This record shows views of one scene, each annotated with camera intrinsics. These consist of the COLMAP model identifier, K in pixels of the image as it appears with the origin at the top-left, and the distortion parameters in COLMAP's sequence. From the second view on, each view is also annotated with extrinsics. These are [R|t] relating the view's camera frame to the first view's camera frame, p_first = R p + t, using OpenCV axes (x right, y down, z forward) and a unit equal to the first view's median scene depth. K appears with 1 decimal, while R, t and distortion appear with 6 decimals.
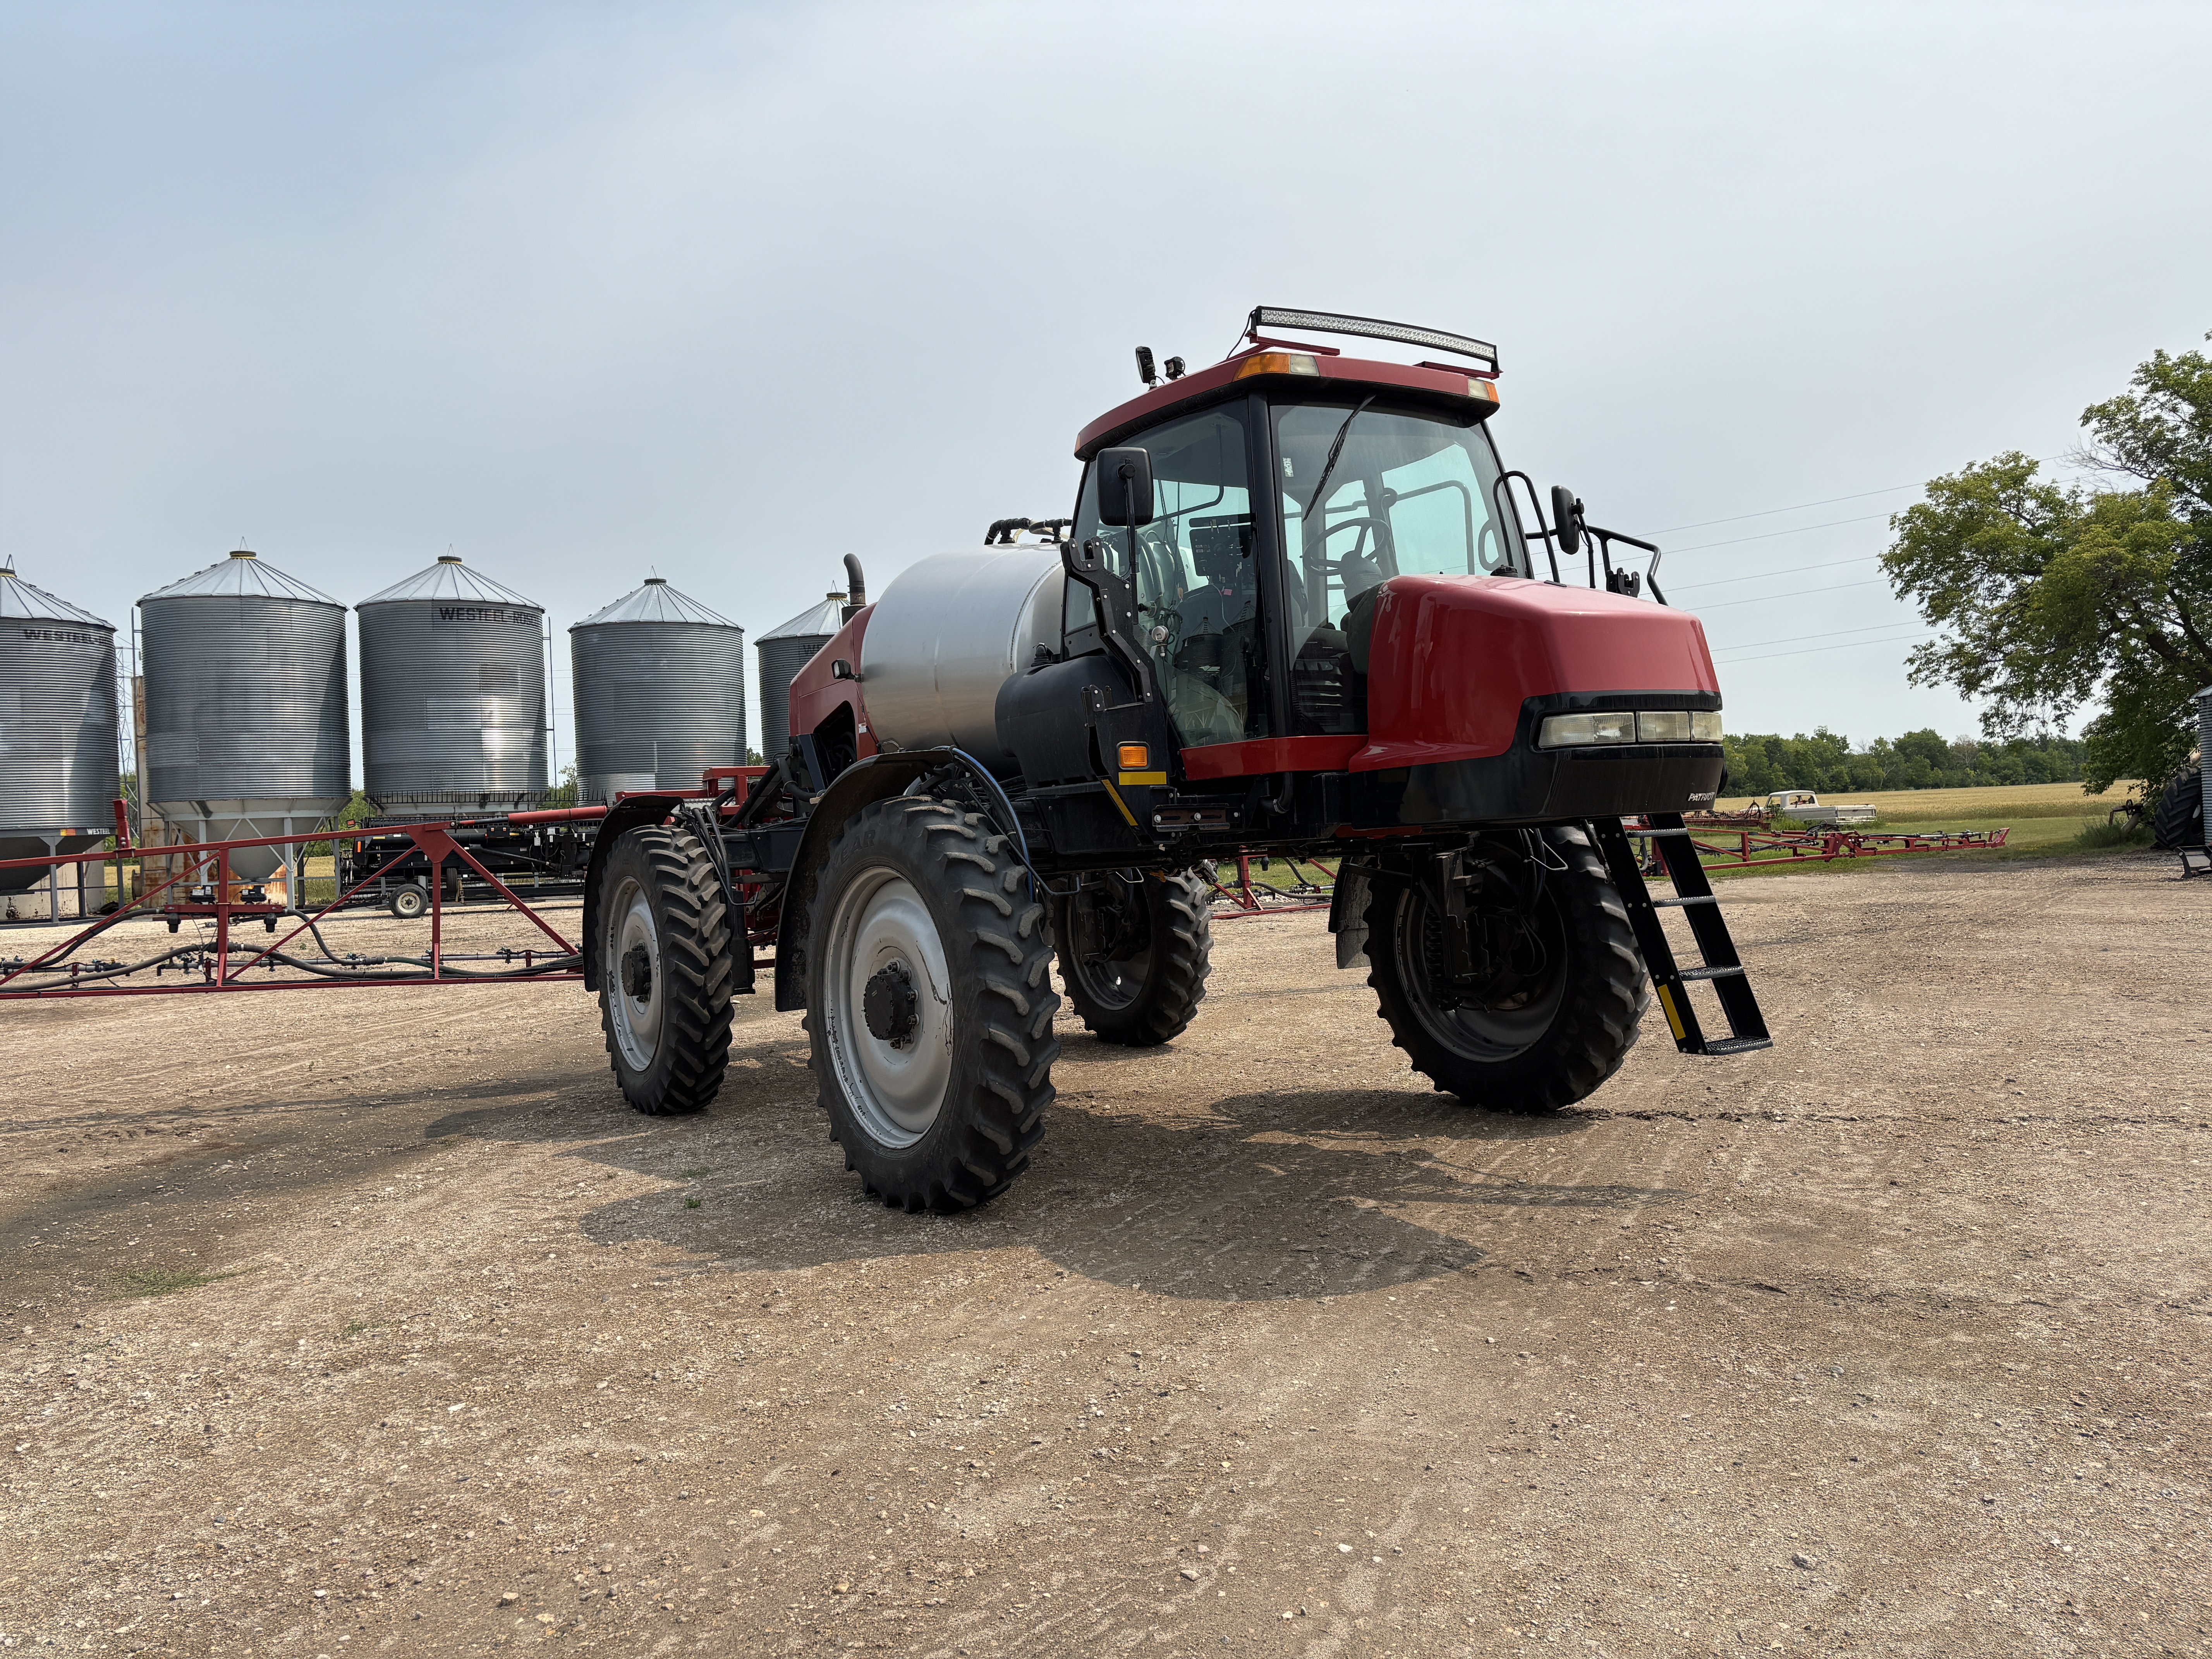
lens RADIAL K [[1668.0, 0, 1086.1], [0, 1668.0, 826.0], [0, 0, 1]] dist [0.046131, -0.048857]
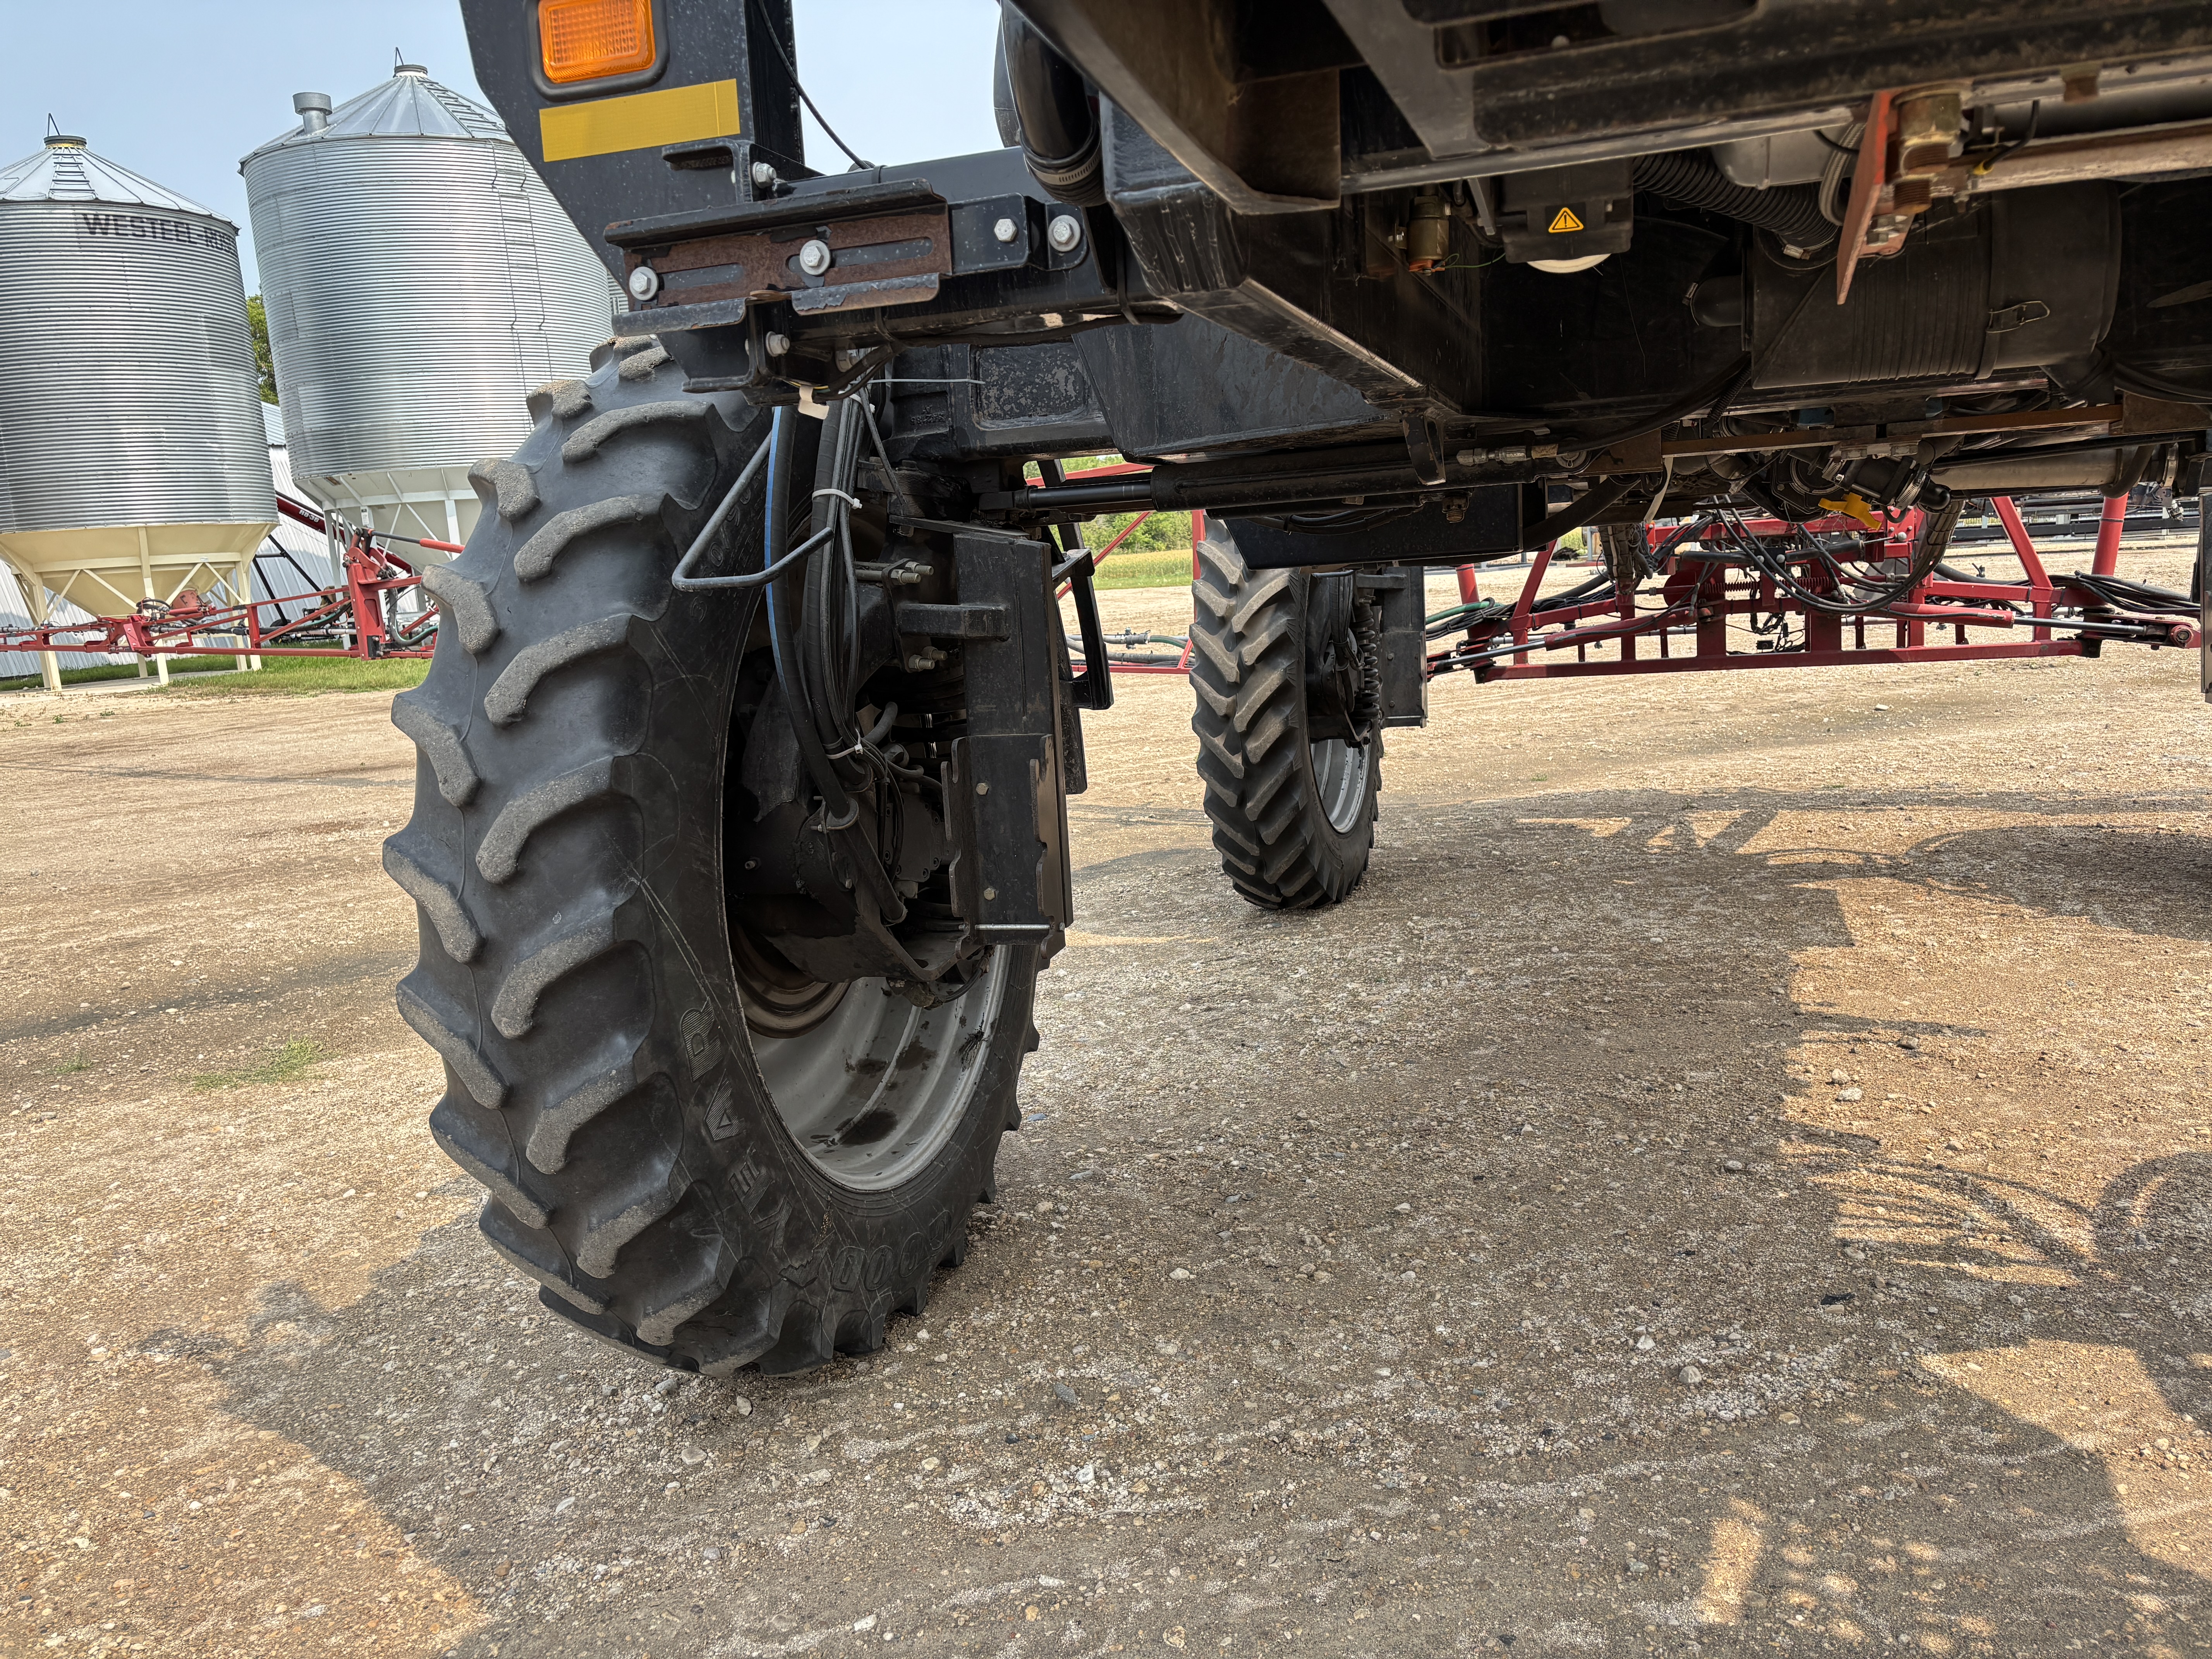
lens RADIAL K [[1668.0, 0, 1120.3], [0, 1668.0, 821.3], [0, 0, 1]] dist [0.046131, -0.048857]
pose [[0.634741, 0.123652, -0.762767, 0.051874], [0.037421, 0.981037, 0.190176, 0.005127], [0.771818, -0.149256, 0.618077, 0.160590]]
